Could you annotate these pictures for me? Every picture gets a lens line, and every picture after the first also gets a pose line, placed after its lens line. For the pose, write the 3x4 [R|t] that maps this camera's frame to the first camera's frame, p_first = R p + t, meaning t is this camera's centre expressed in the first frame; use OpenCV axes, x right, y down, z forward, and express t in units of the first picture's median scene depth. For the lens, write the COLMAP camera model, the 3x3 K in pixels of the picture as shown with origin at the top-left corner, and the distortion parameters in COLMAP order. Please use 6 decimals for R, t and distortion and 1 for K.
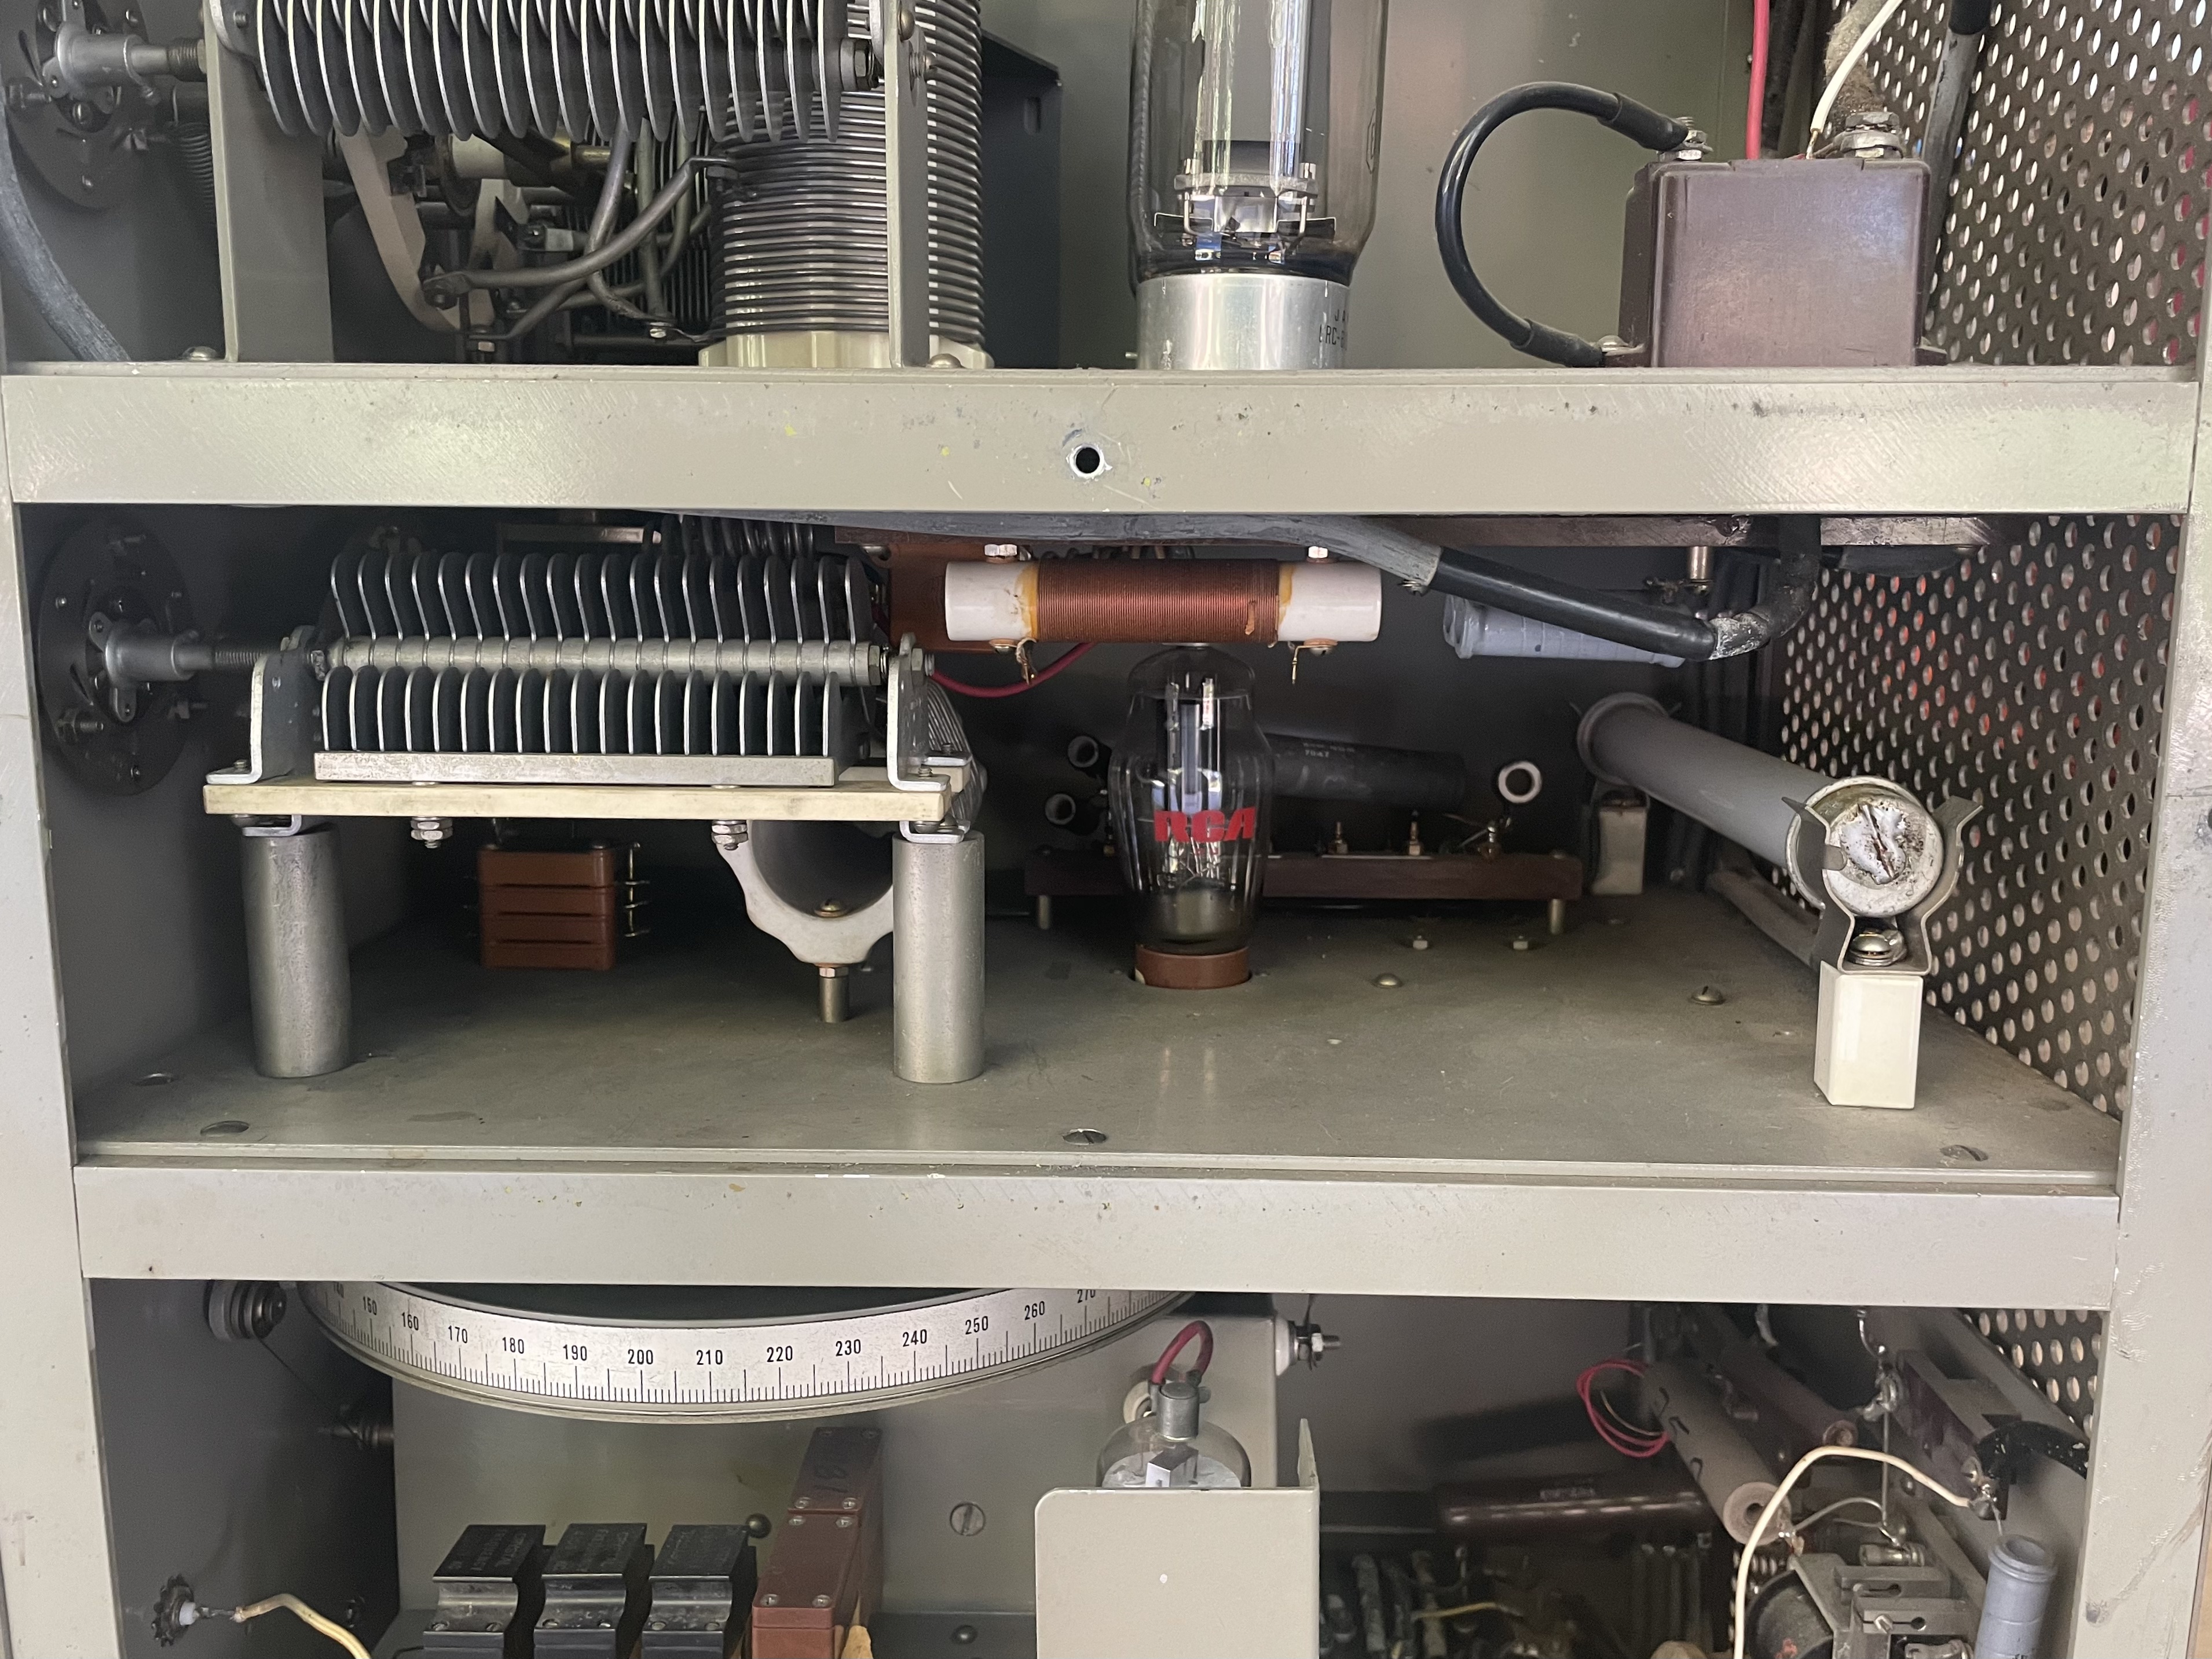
lens RADIAL K [[1880.7, 0, 1142.8], [0, 1880.7, 788.9], [0, 0, 1]] dist [0.093910, -0.151342]
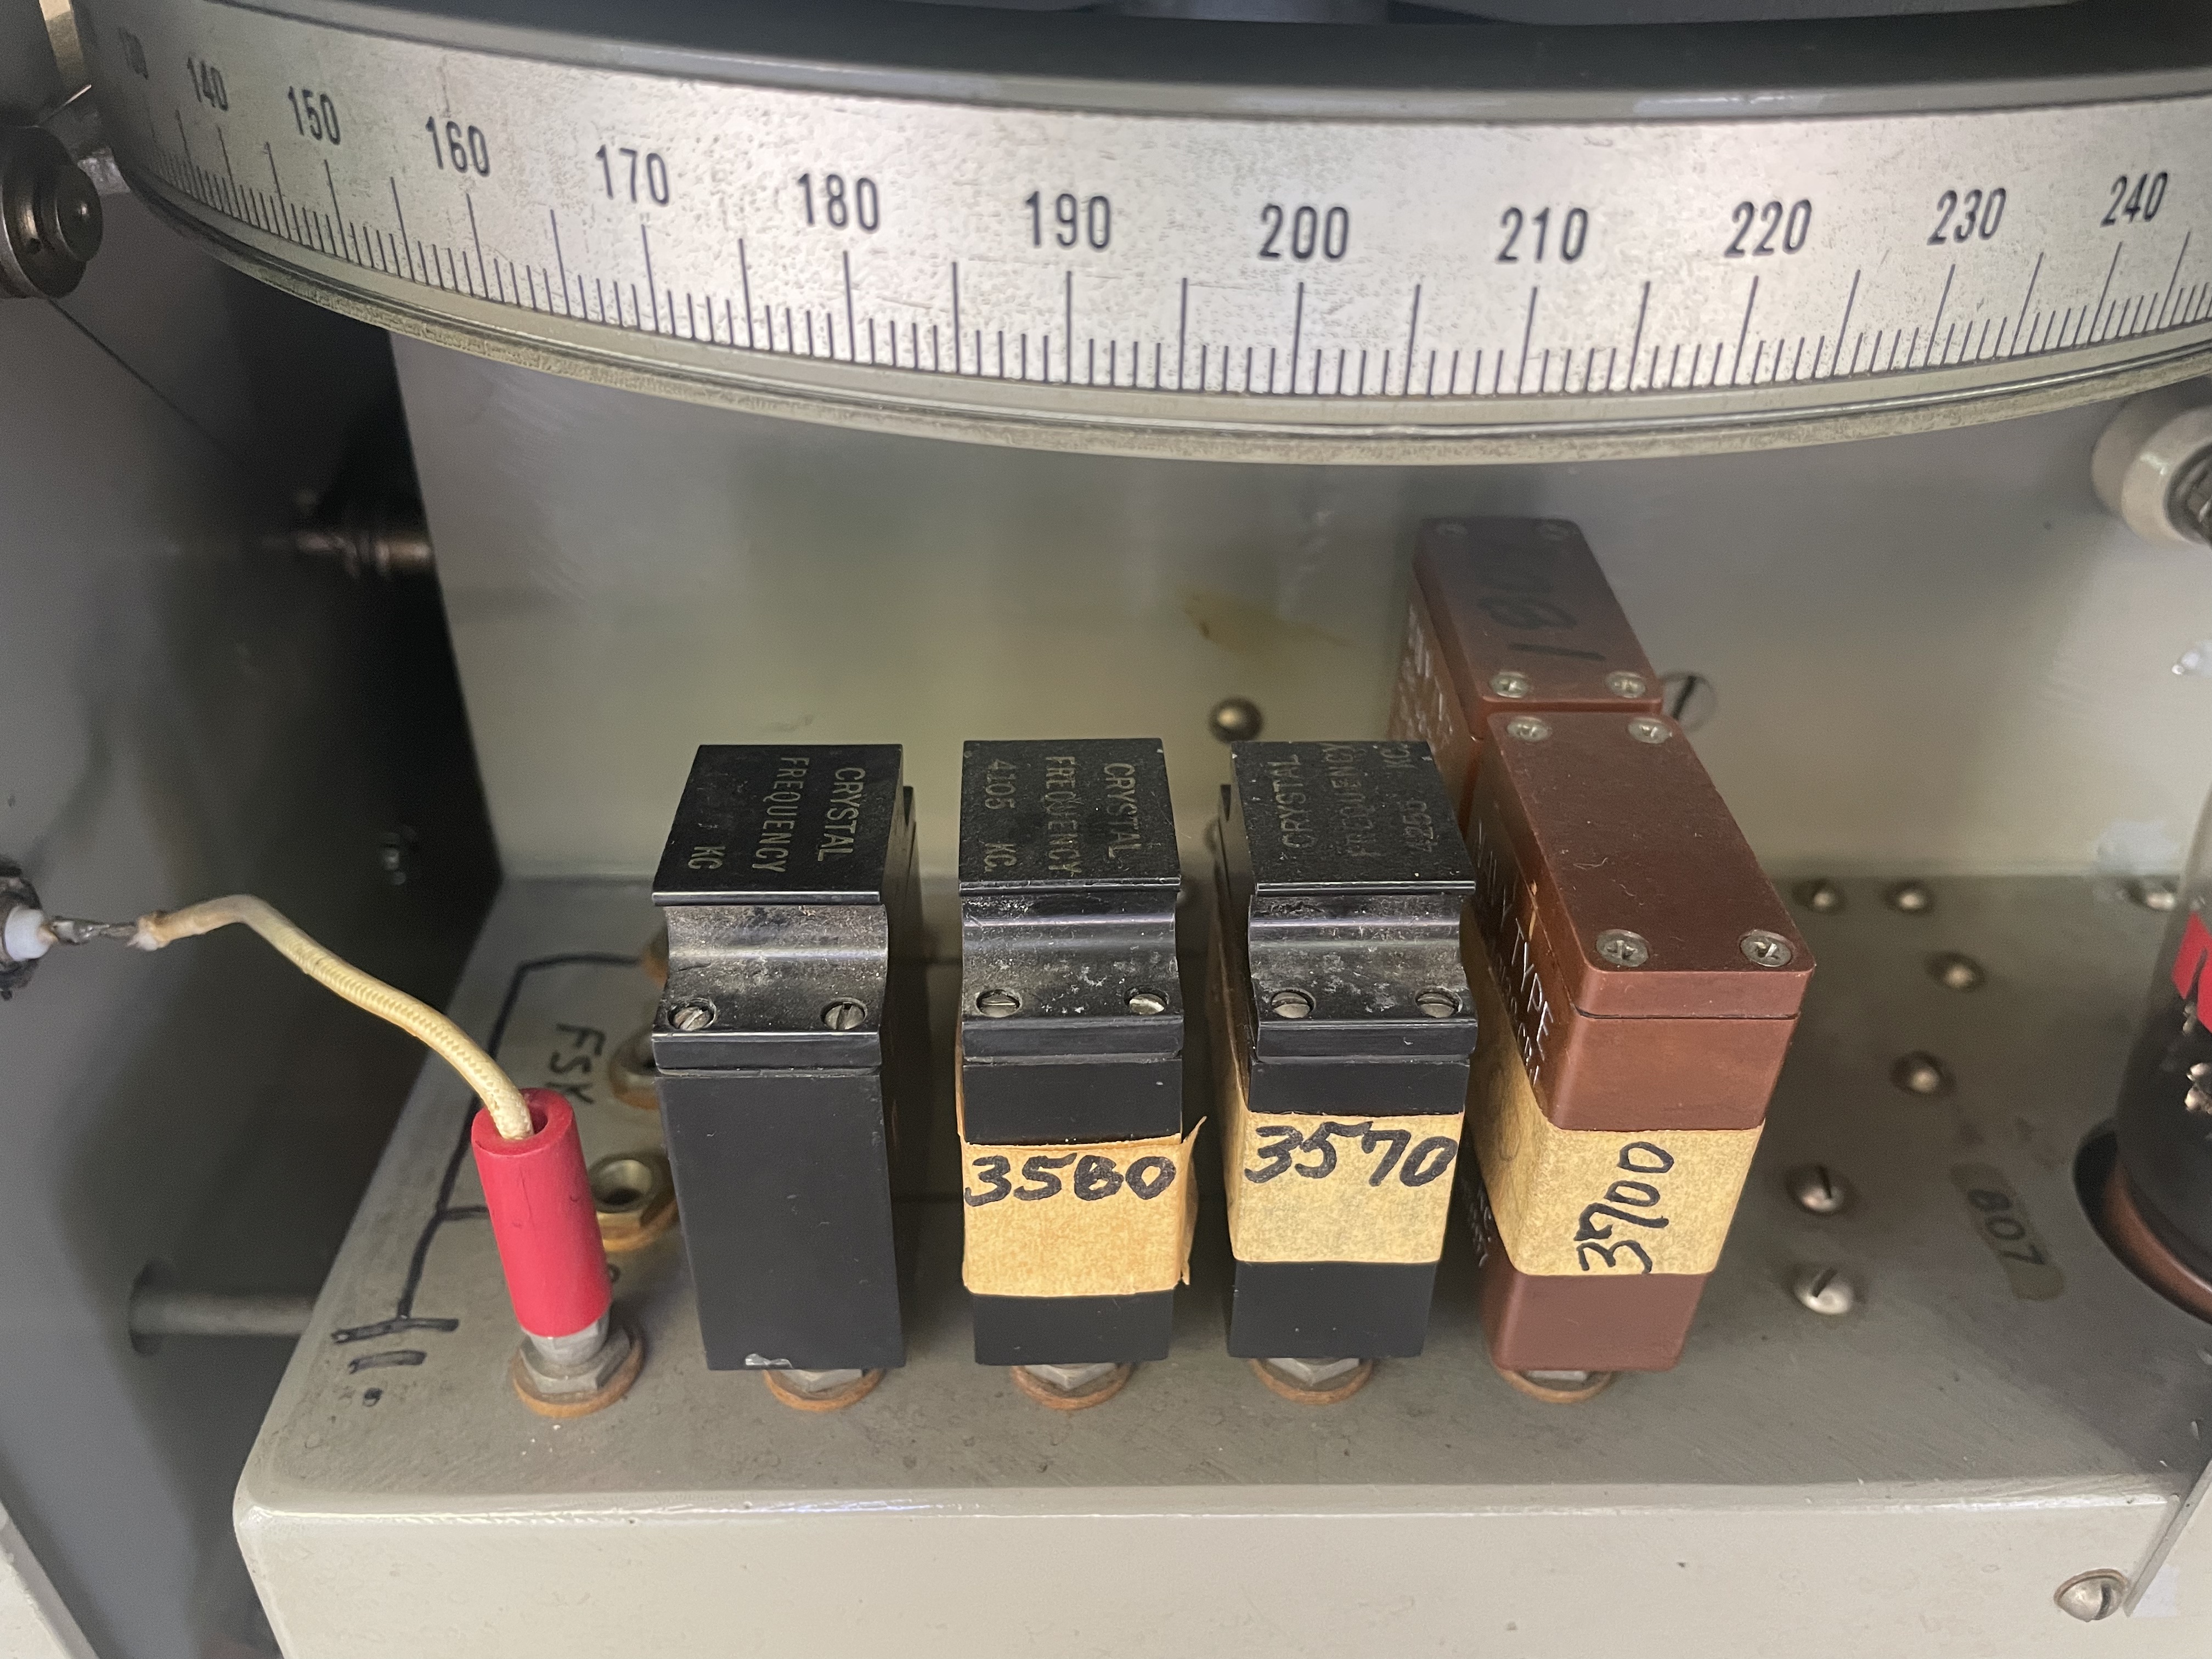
lens RADIAL K [[1730.2, 0, 1106.0], [0, 1730.2, 829.5], [0, 0, 1]] dist [0.063553, -0.109016]
pose [[0.999033, -0.016725, 0.040660, -0.296075], [-0.003252, 0.894173, 0.447710, 0.253545], [-0.043846, -0.447409, 0.893254, 0.702130]]
